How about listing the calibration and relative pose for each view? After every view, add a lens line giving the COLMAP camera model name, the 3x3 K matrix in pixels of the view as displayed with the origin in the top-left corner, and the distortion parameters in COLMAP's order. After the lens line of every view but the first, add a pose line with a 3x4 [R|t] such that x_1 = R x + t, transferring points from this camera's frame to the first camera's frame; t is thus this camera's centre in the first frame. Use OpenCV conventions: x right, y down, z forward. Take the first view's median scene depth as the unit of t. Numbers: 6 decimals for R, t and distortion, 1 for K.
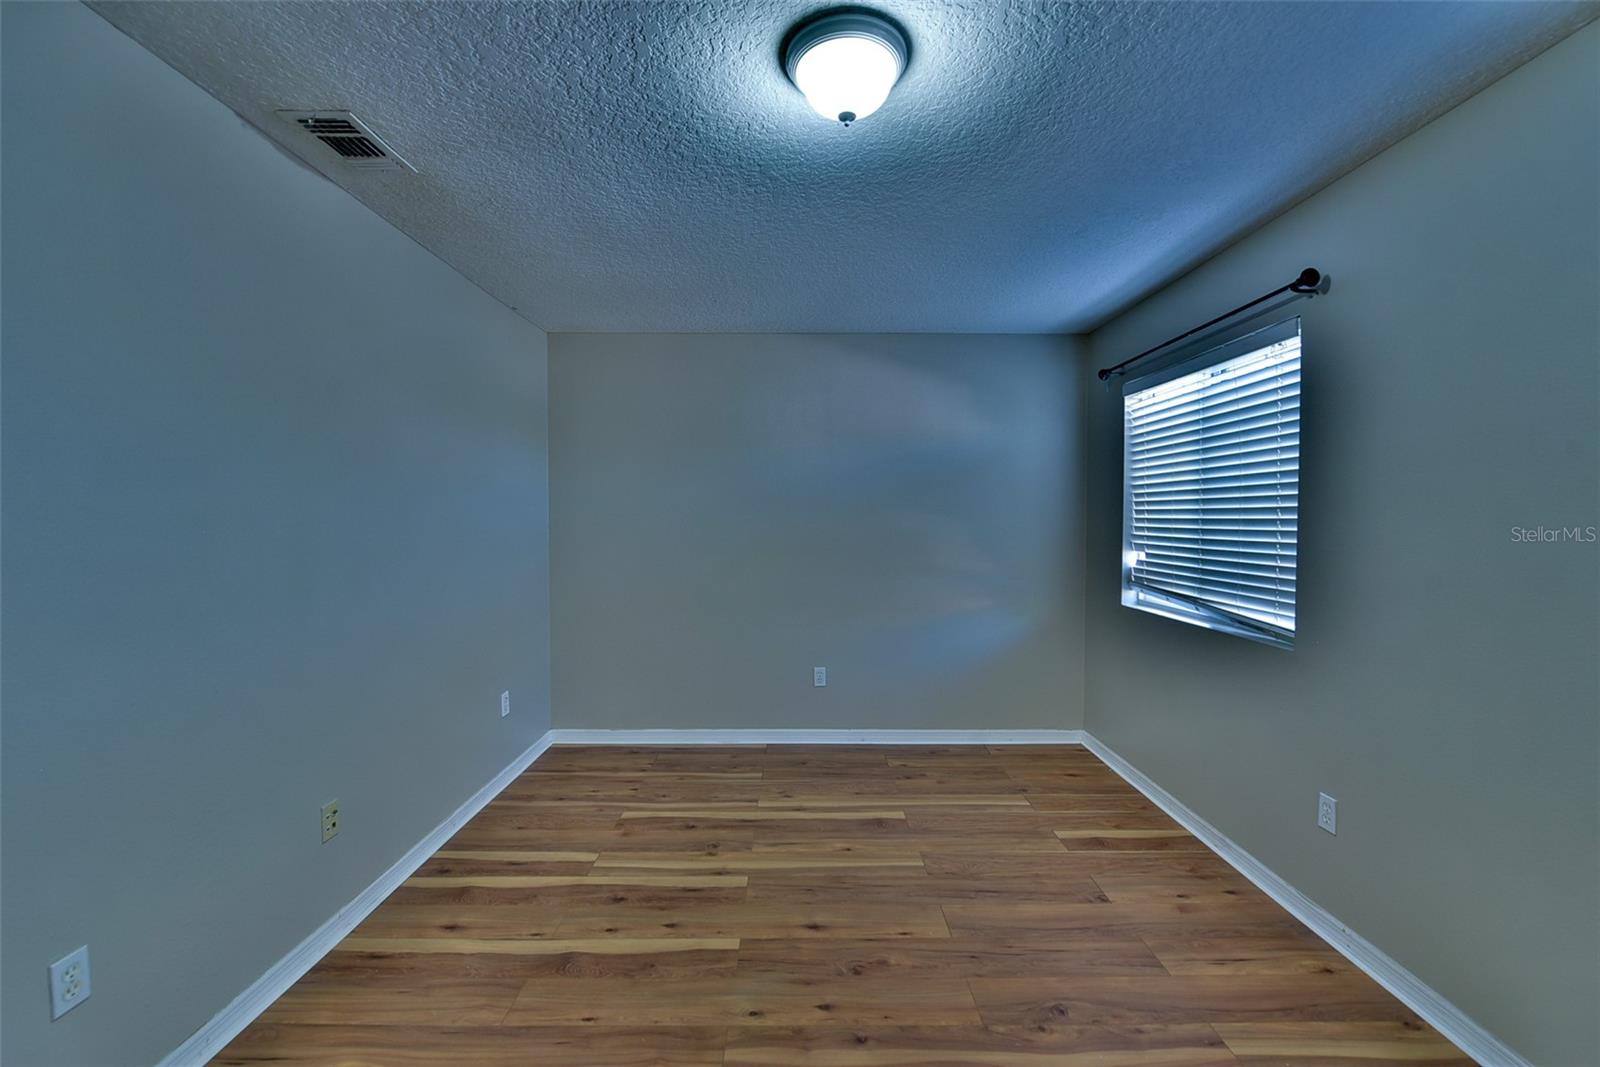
lens RADIAL K [[637.2, 0, 802.4], [0, 637.2, 538.0], [0, 0, 1]] dist [-0.008085, -0.000720]
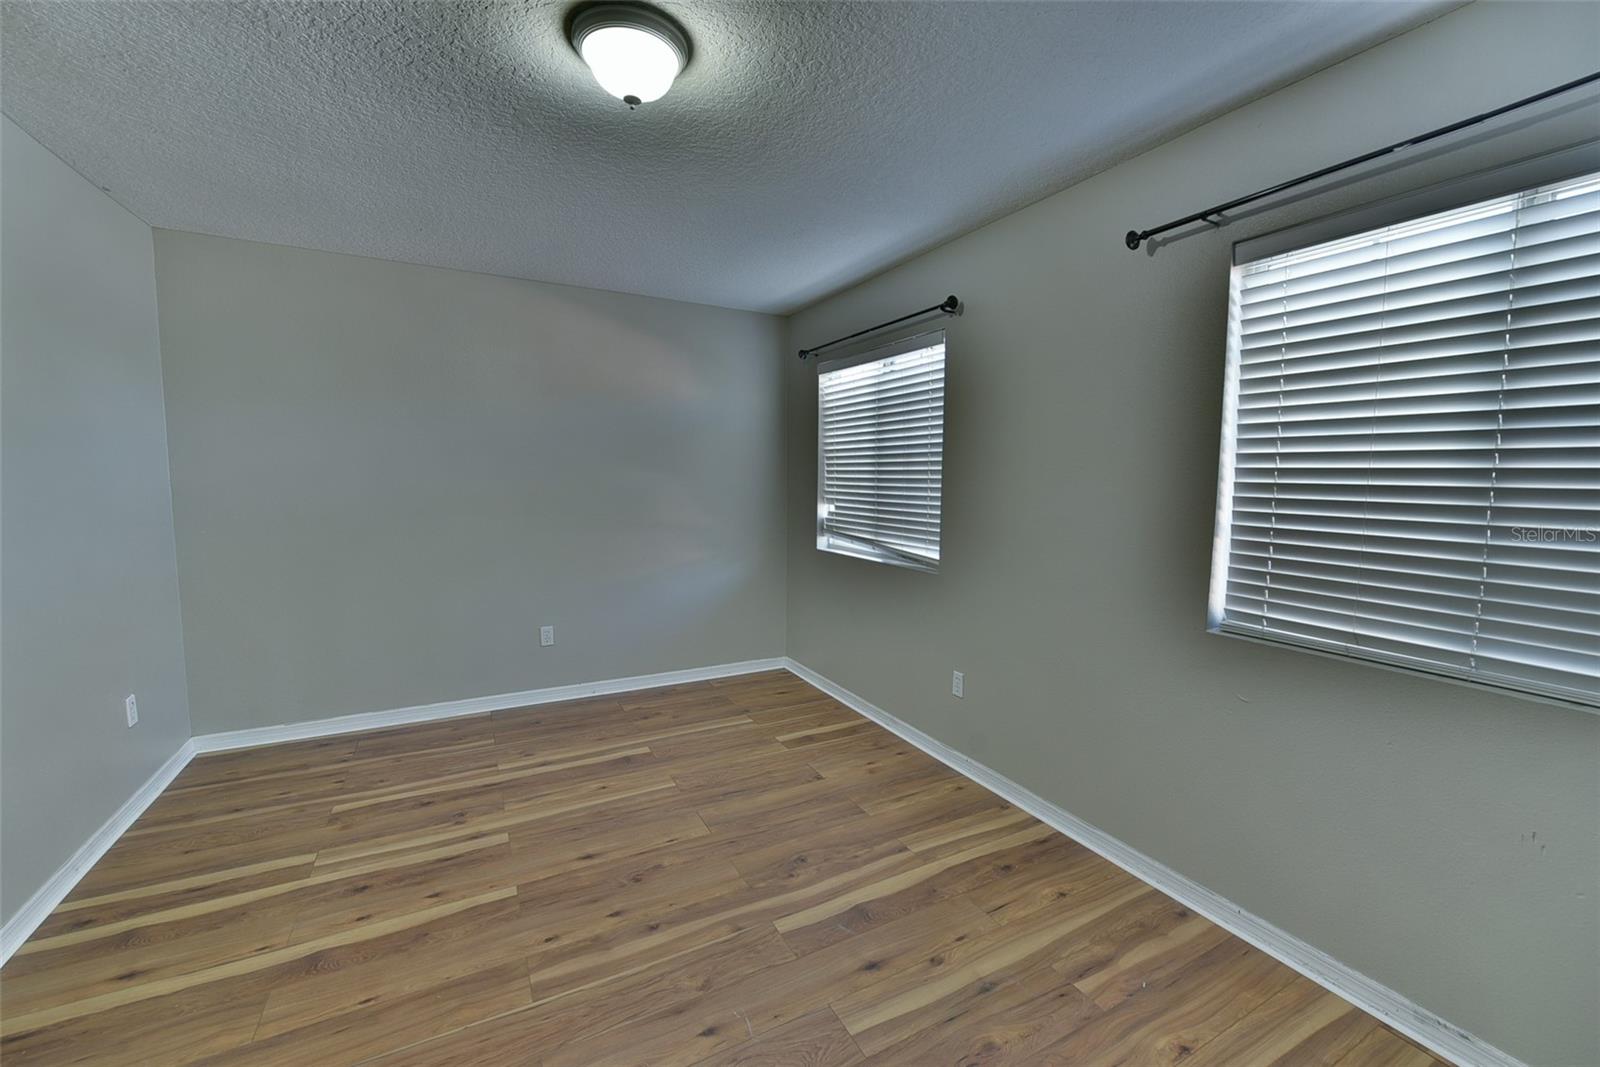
lens RADIAL K [[637.2, 0, 802.4], [0, 637.2, 538.0], [0, 0, 1]] dist [-0.008085, -0.000720]
pose [[0.881855, -0.037300, 0.470044, -0.136712], [0.006335, 0.997713, 0.067288, 0.003614], [-0.471479, -0.056361, 0.880074, -0.080805]]
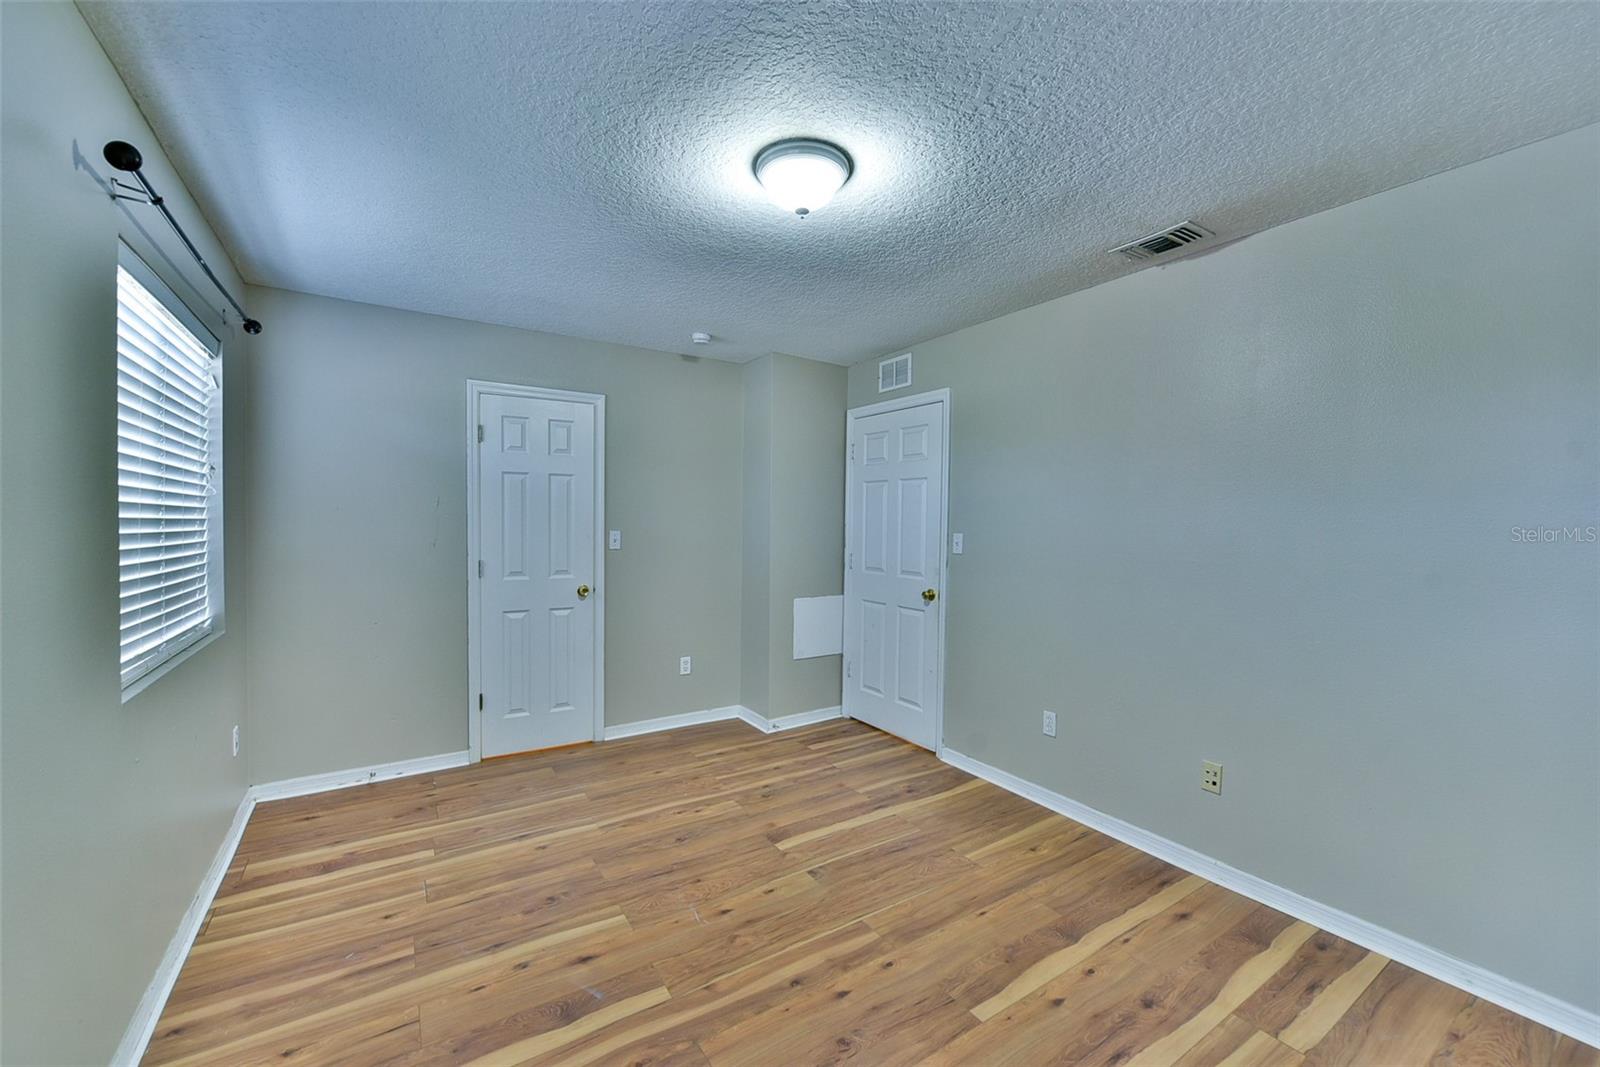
lens RADIAL K [[637.2, 0, 802.4], [0, 637.2, 538.0], [0, 0, 1]] dist [-0.008085, -0.000720]
pose [[-0.840794, 0.002359, -0.541351, 0.507227], [-0.030297, 0.998218, 0.051406, -0.044658], [0.540507, 0.059623, -0.839224, 1.395719]]
